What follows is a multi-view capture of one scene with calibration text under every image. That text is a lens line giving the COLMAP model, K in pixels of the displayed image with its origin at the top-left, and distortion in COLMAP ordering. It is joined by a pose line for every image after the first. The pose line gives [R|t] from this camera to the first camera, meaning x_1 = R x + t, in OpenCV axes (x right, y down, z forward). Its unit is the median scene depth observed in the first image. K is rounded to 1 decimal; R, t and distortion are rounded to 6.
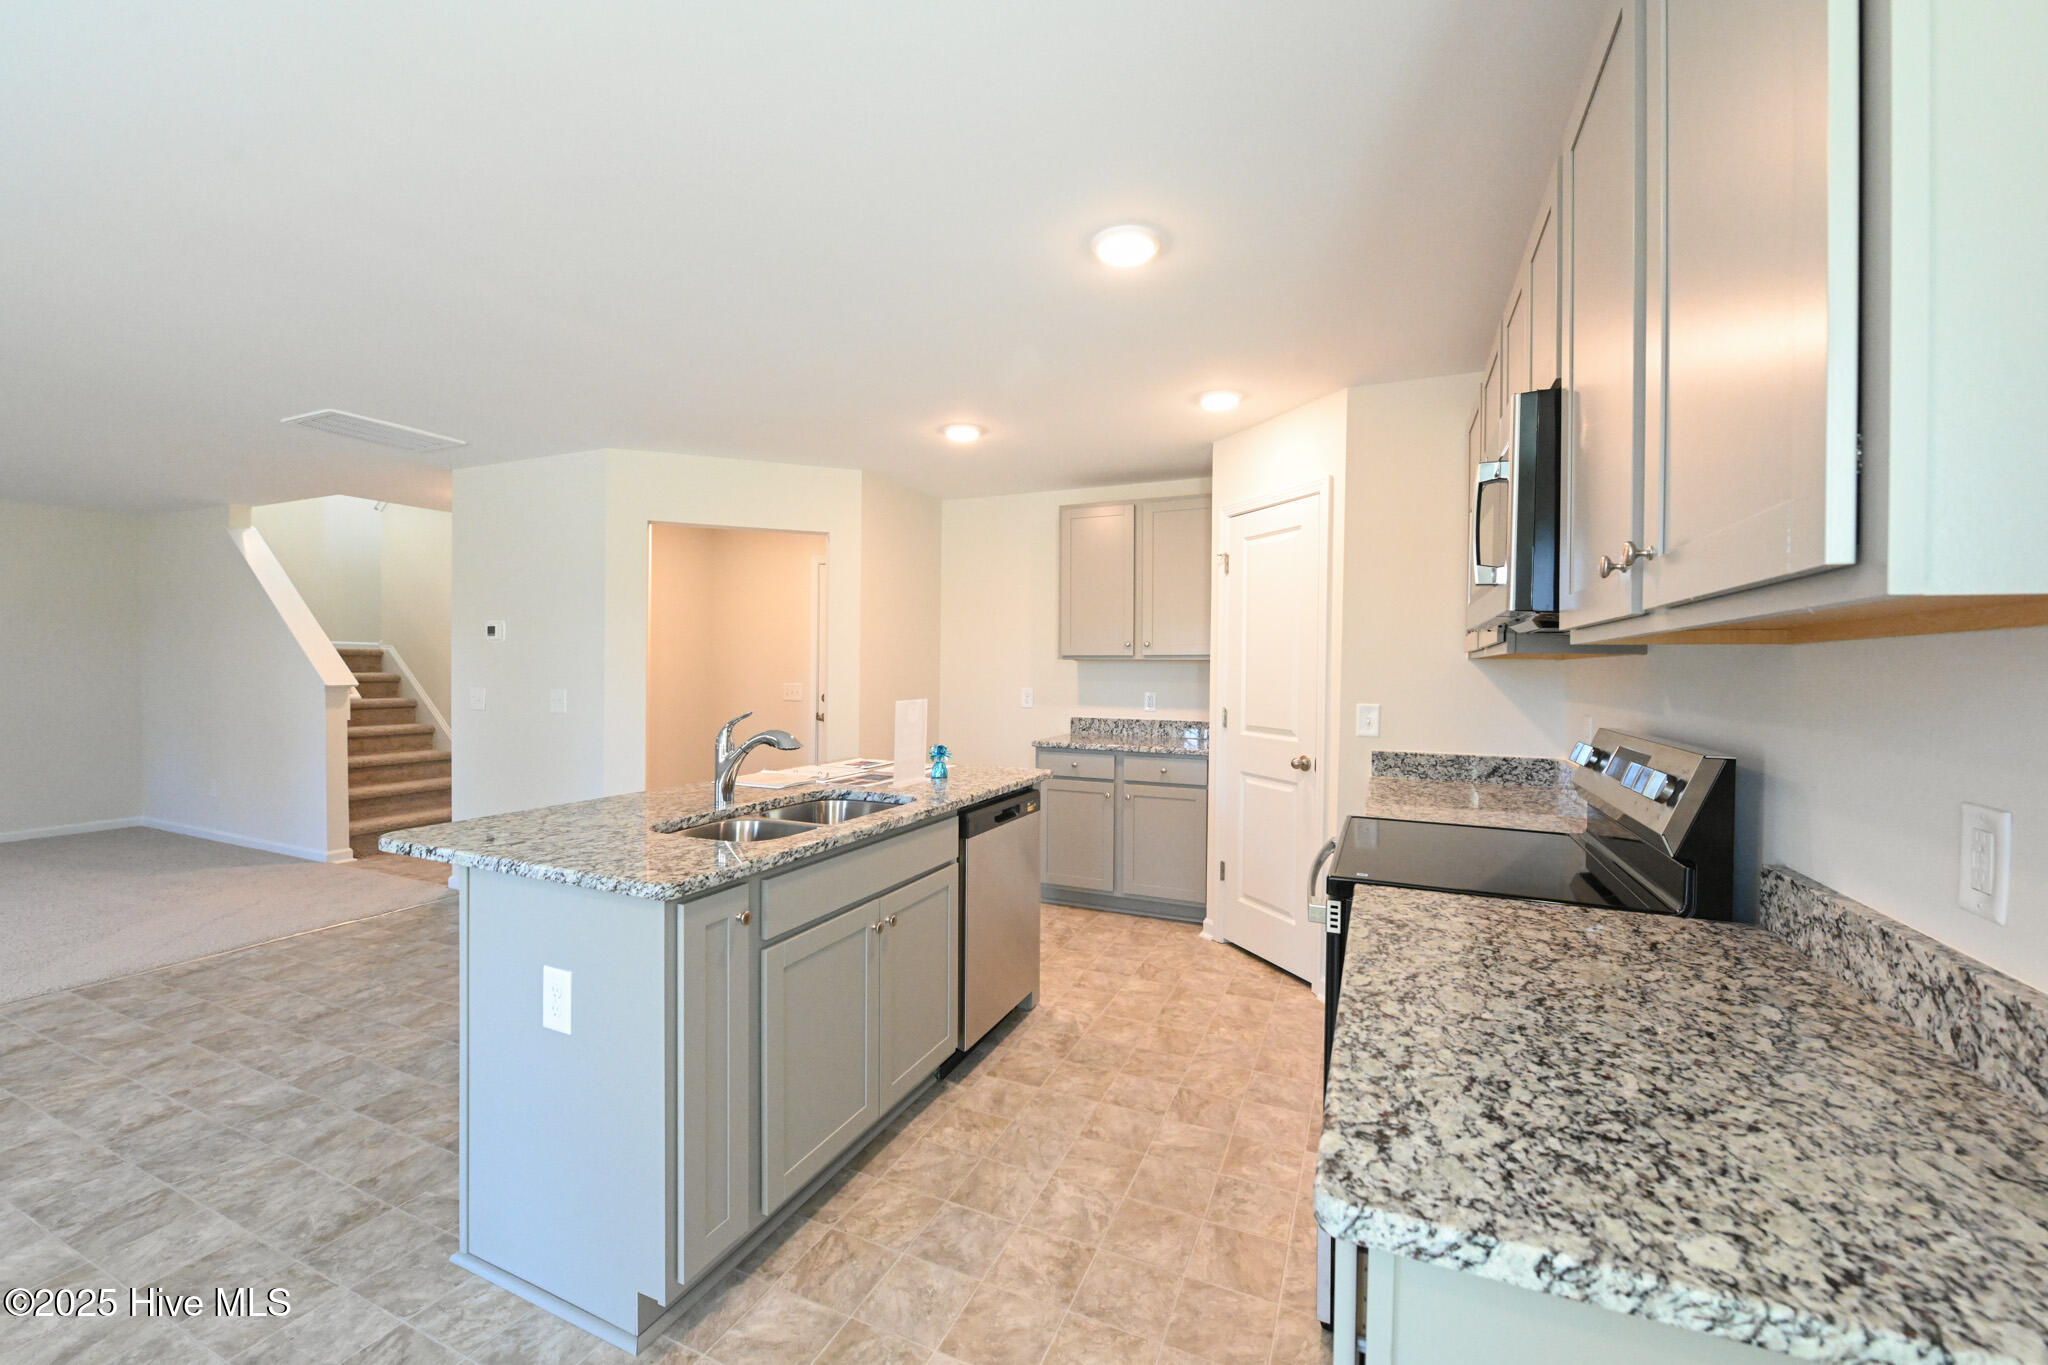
lens RADIAL K [[812.0, 0, 1025.8], [0, 812.0, 679.4], [0, 0, 1]] dist [-0.011175, 0.001295]
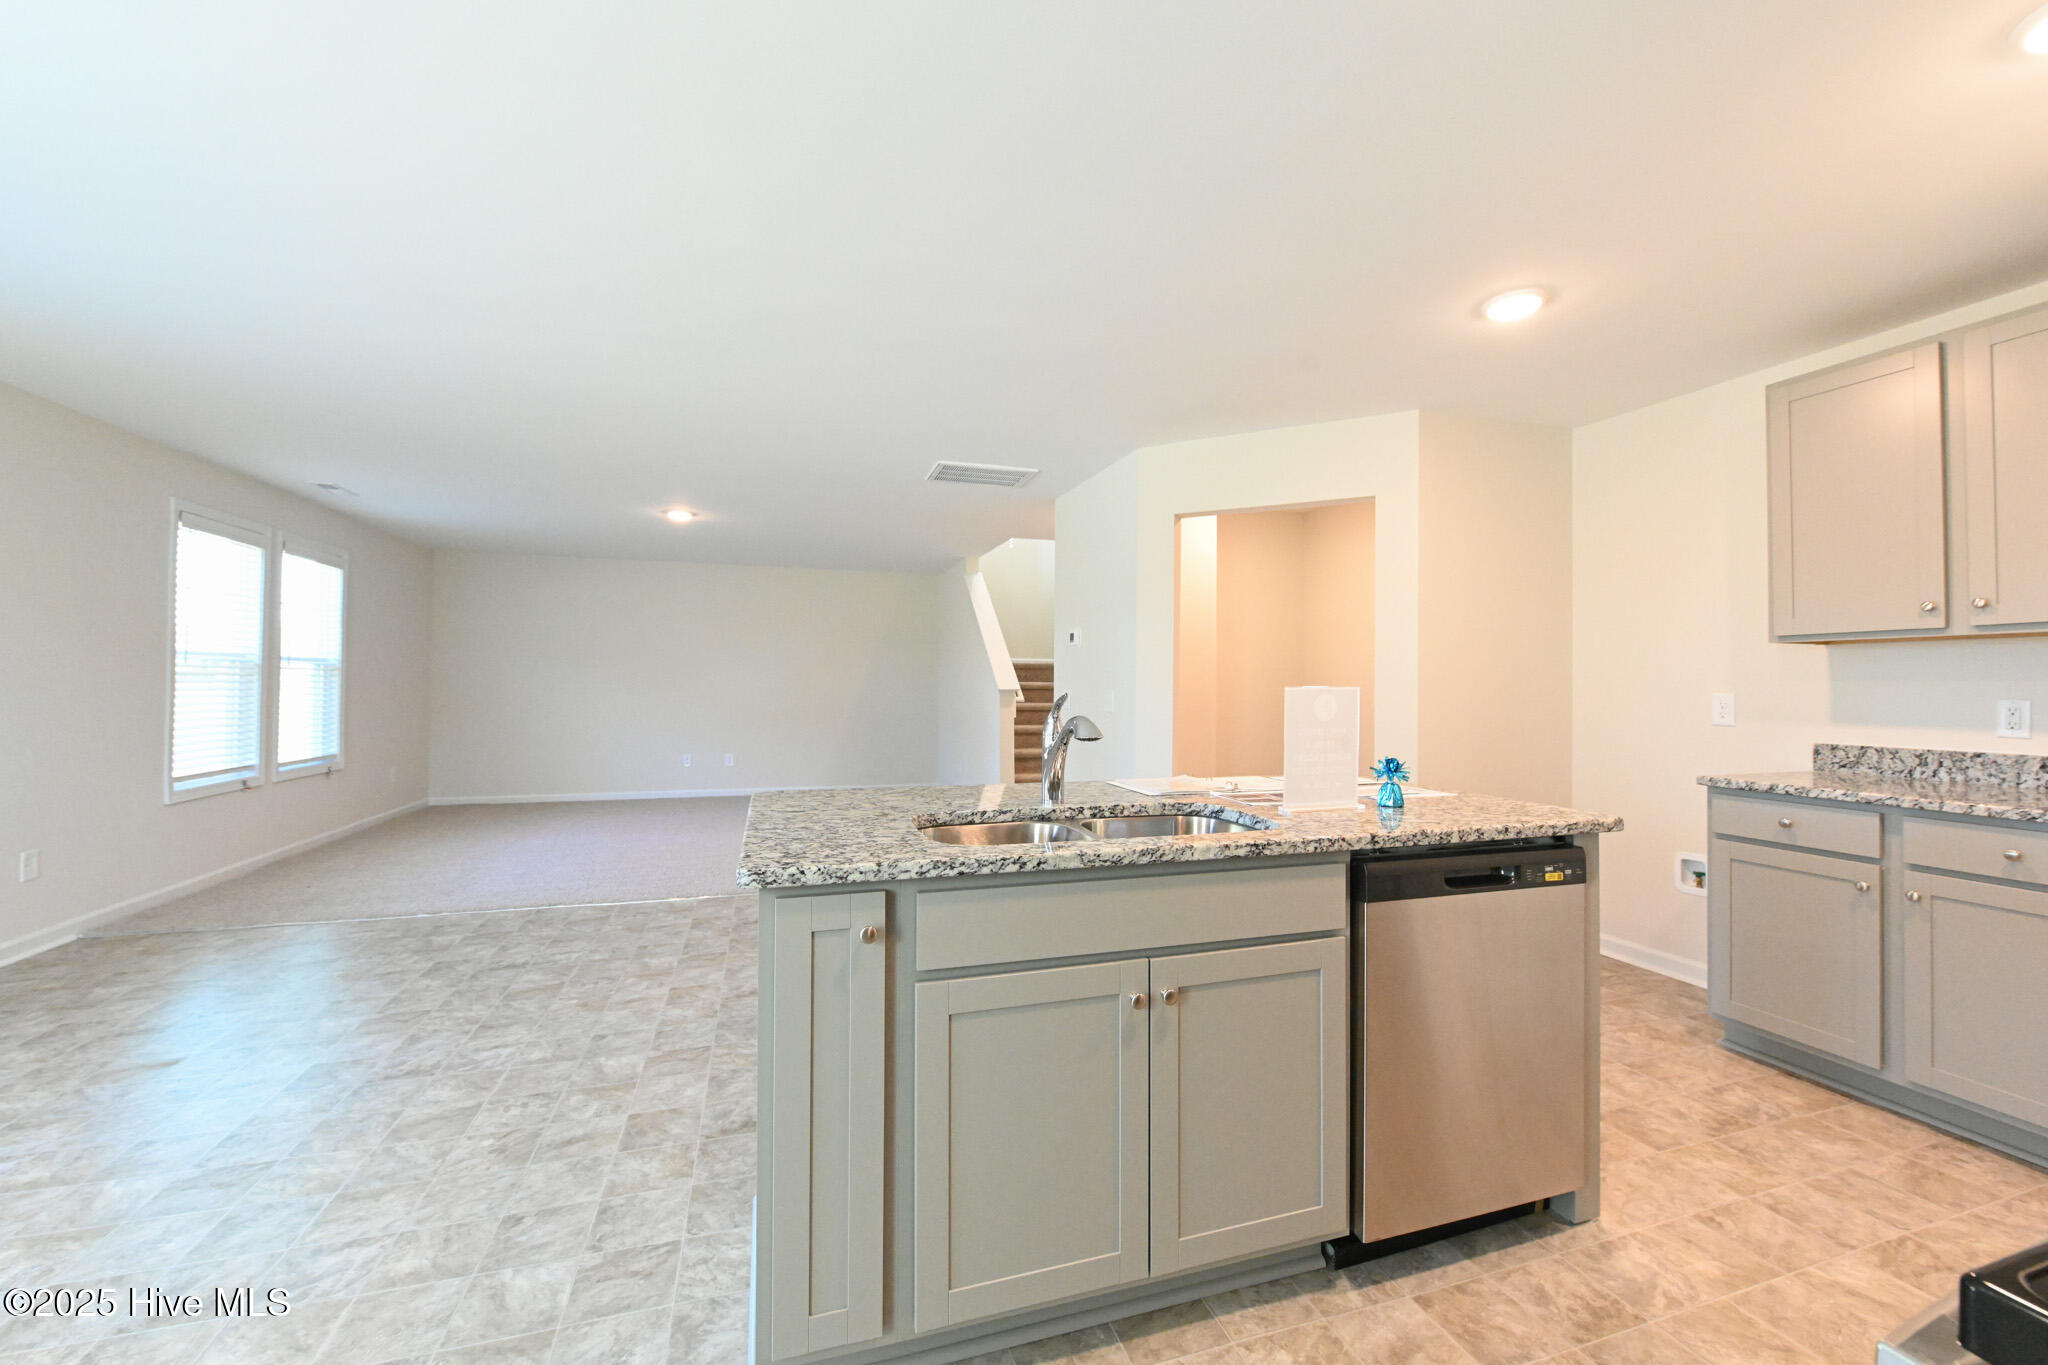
lens RADIAL K [[812.0, 0, 1027.7], [0, 812.0, 674.4], [0, 0, 1]] dist [-0.011175, 0.001295]
pose [[0.661220, -0.015610, -0.750029, 0.150931], [-0.011081, 0.999471, -0.030571, 0.027015], [0.750110, 0.028525, 0.660698, 0.250402]]
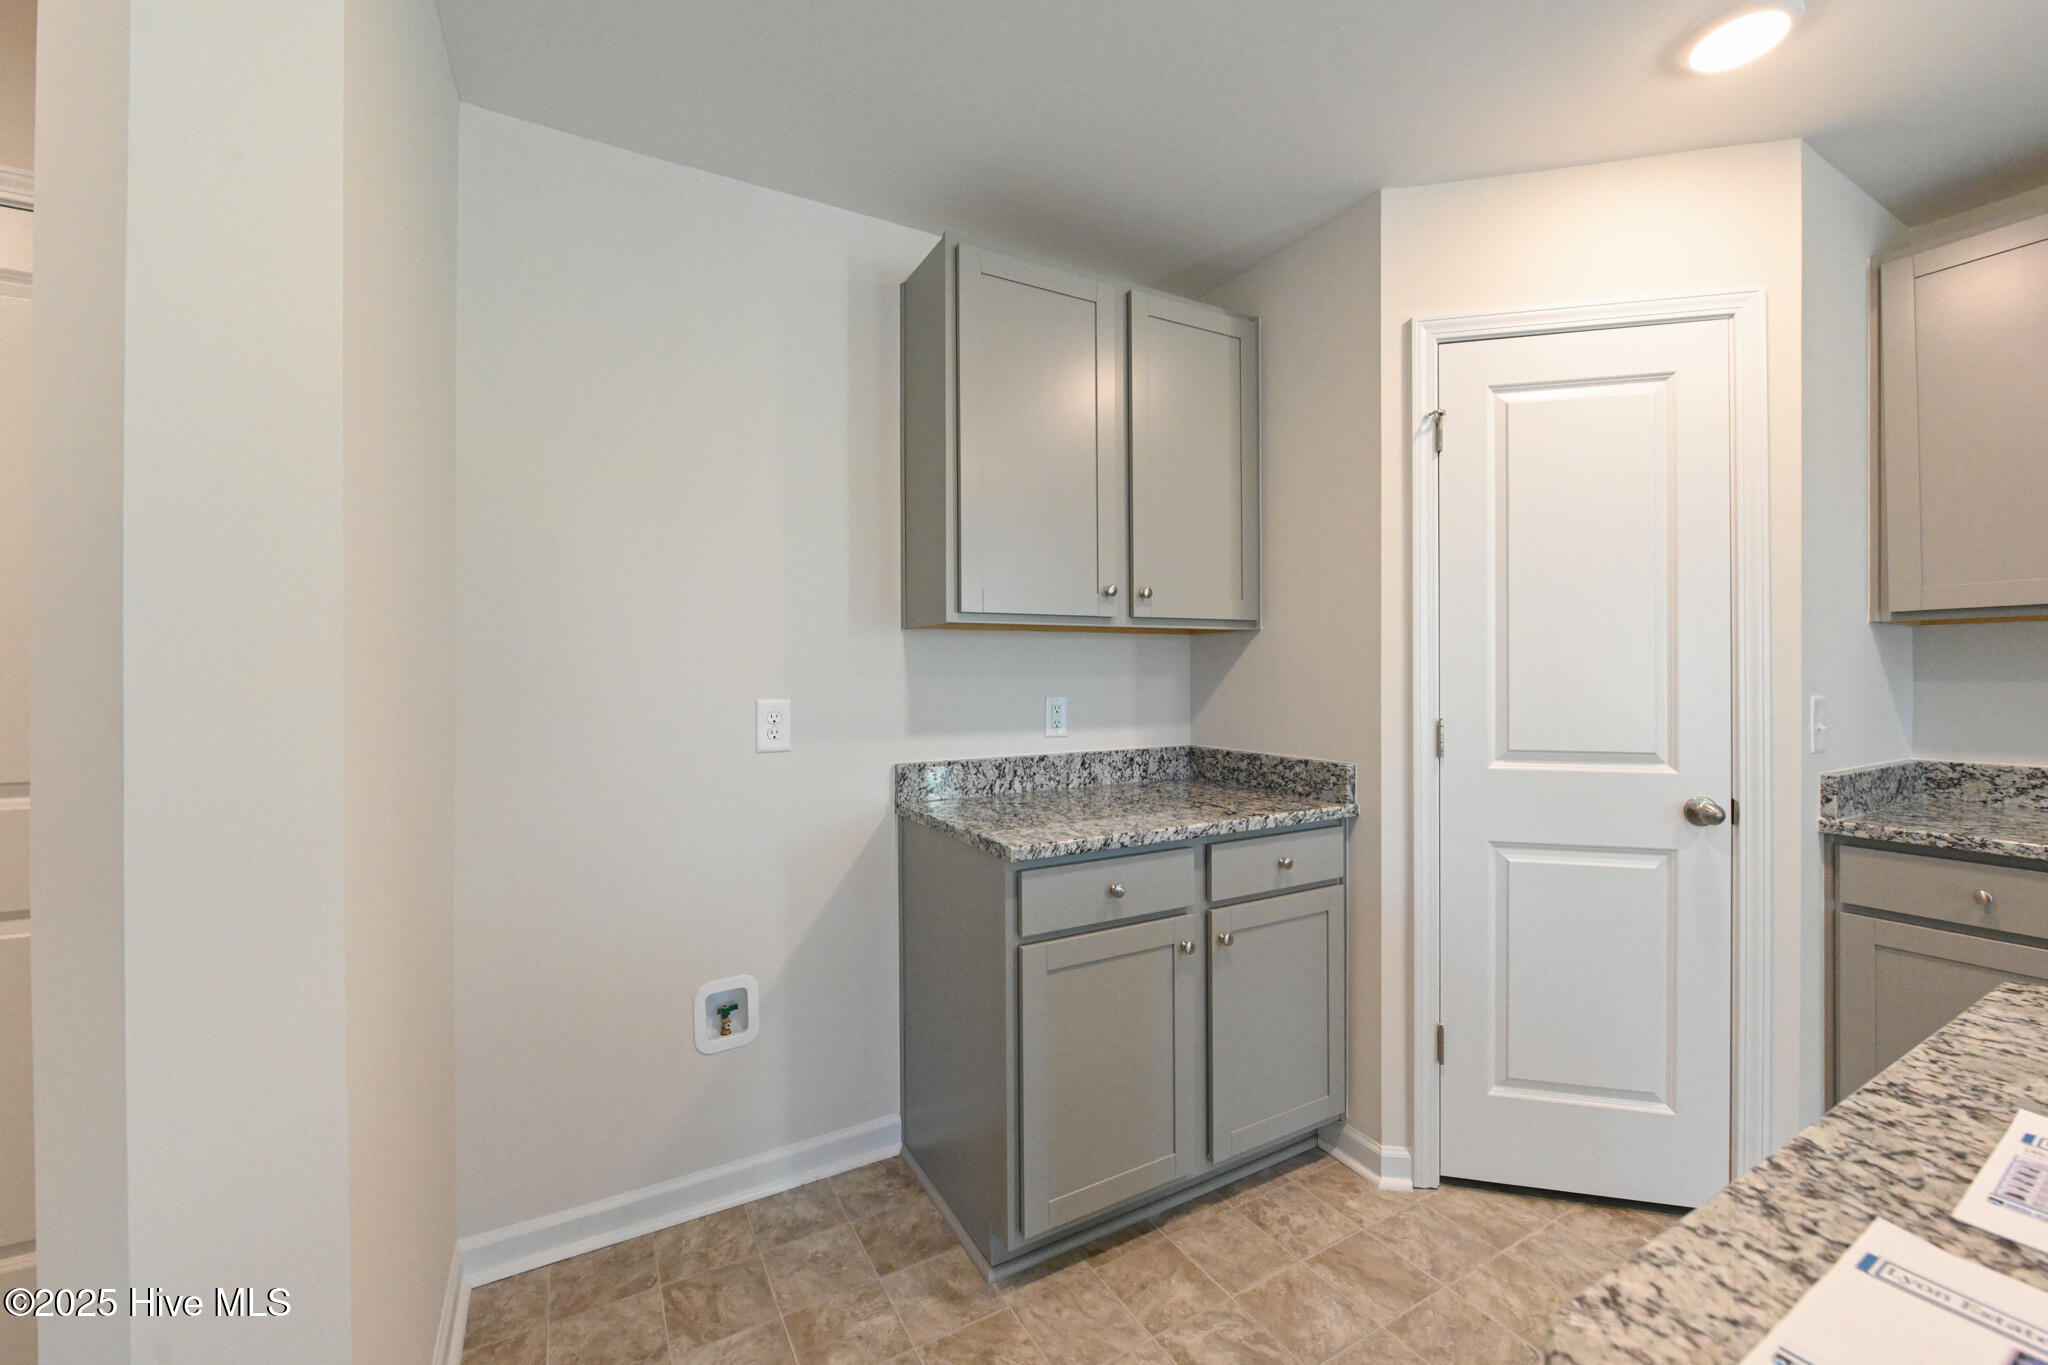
lens RADIAL K [[812.0, 0, 1024.2], [0, 812.0, 670.6], [0, 0, 1]] dist [-0.011175, 0.001295]
pose [[0.595395, -0.011680, 0.803348, -0.309379], [0.021587, 0.999766, -0.001463, 0.000229], [-0.803143, 0.018212, 0.595508, 0.904817]]
